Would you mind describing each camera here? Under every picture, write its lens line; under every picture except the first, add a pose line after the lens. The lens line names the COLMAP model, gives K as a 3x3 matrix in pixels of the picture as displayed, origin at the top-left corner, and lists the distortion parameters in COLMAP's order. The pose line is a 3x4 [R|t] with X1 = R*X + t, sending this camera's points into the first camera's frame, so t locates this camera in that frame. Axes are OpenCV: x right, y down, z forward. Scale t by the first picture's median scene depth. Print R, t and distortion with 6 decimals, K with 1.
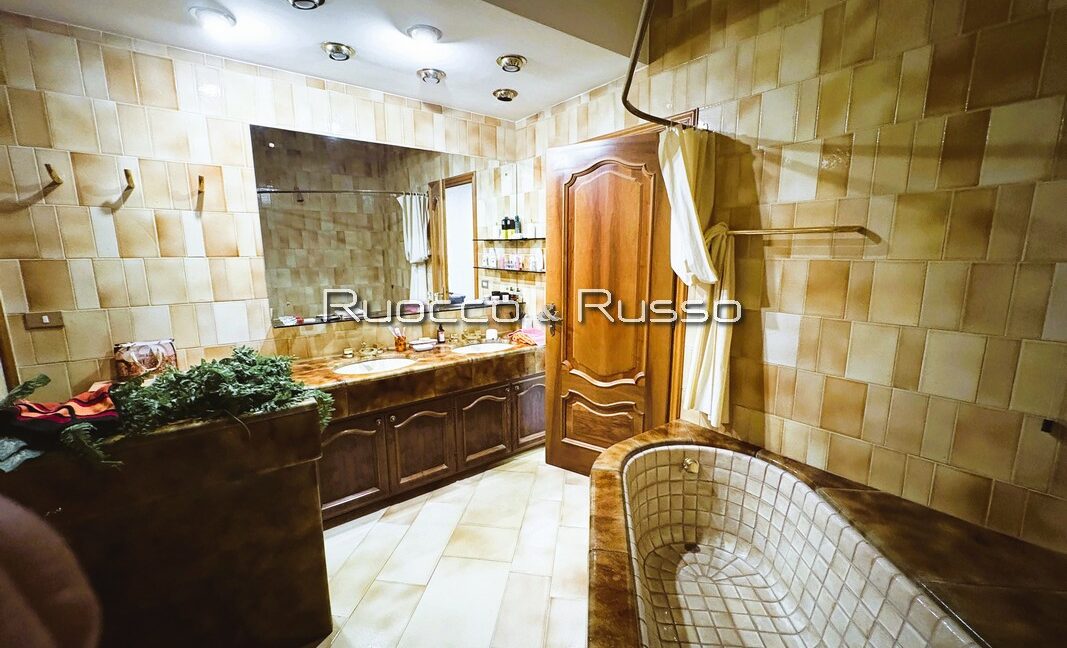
lens RADIAL K [[425.1, 0, 533.5], [0, 425.1, 324.0], [0, 0, 1]] dist [-0.000440, 0.000058]
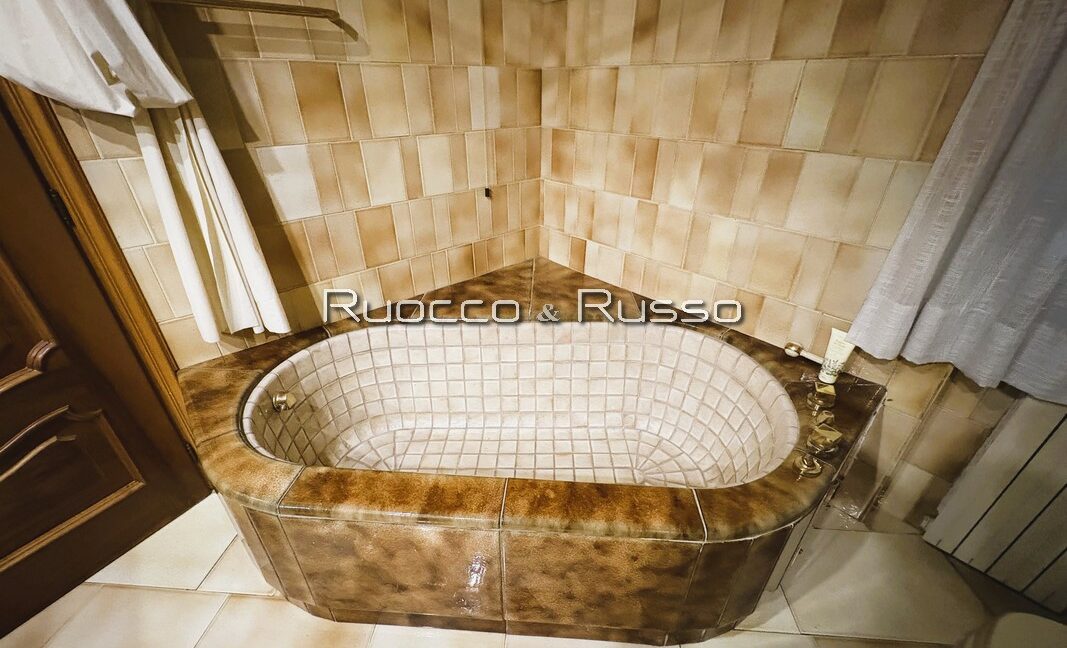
lens RADIAL K [[425.1, 0, 533.5], [0, 425.1, 324.0], [0, 0, 1]] dist [-0.000440, 0.000058]
pose [[-0.072979, -0.487893, 0.869847, -0.222656], [0.169775, 0.853366, 0.492893, -0.050803], [-0.982777, 0.183650, 0.020555, 0.618325]]
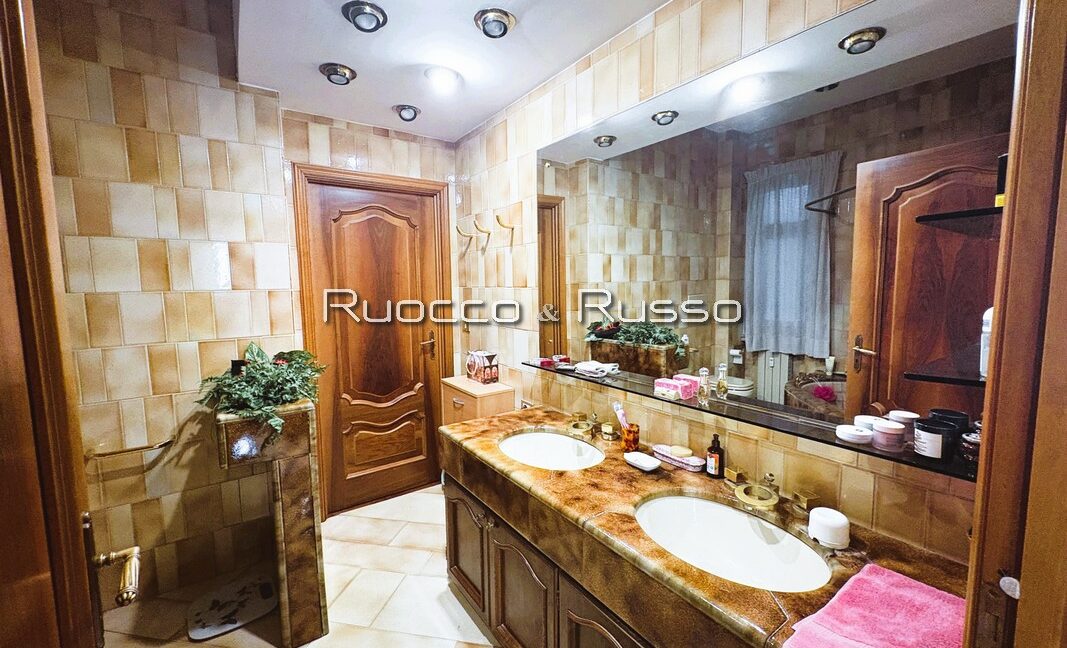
lens RADIAL K [[425.1, 0, 533.5], [0, 425.1, 324.0], [0, 0, 1]] dist [-0.000440, 0.000058]
pose [[-0.034842, 0.098027, -0.994574, 0.389950], [-0.162830, 0.981323, 0.102425, -0.221040], [0.986039, 0.165516, -0.018230, 1.299087]]
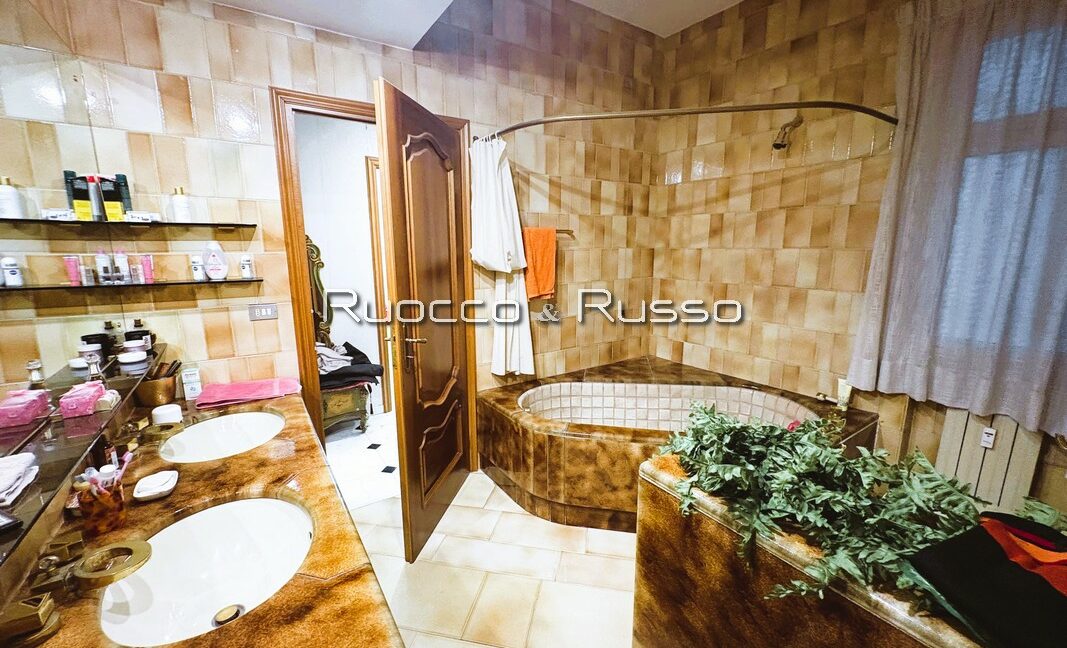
lens RADIAL K [[425.1, 0, 533.5], [0, 425.1, 324.0], [0, 0, 1]] dist [-0.000440, 0.000058]
pose [[0.062954, -0.180917, 0.981481, -0.924307], [0.177139, 0.969843, 0.167410, -0.149313], [-0.982170, 0.163319, 0.093103, 0.899307]]
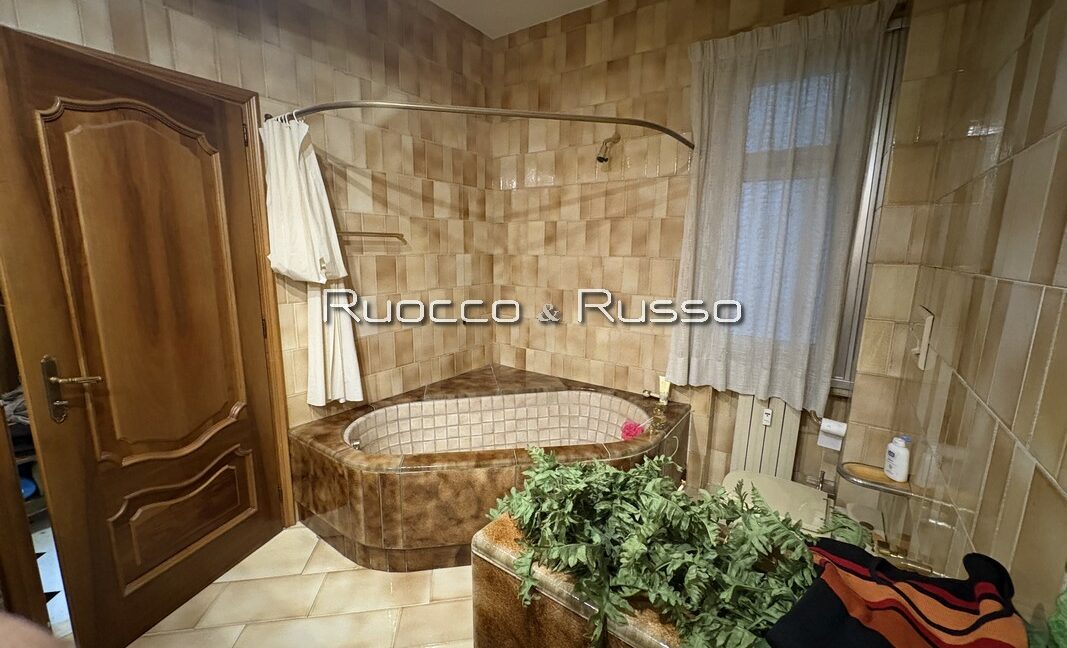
lens RADIAL K [[425.1, 0, 533.5], [0, 425.1, 324.0], [0, 0, 1]] dist [-0.000440, 0.000058]
pose [[-0.288050, -0.172286, 0.941990, -0.816527], [0.154198, 0.962502, 0.223189, -0.156694], [-0.945119, 0.209543, -0.250682, 0.854359]]
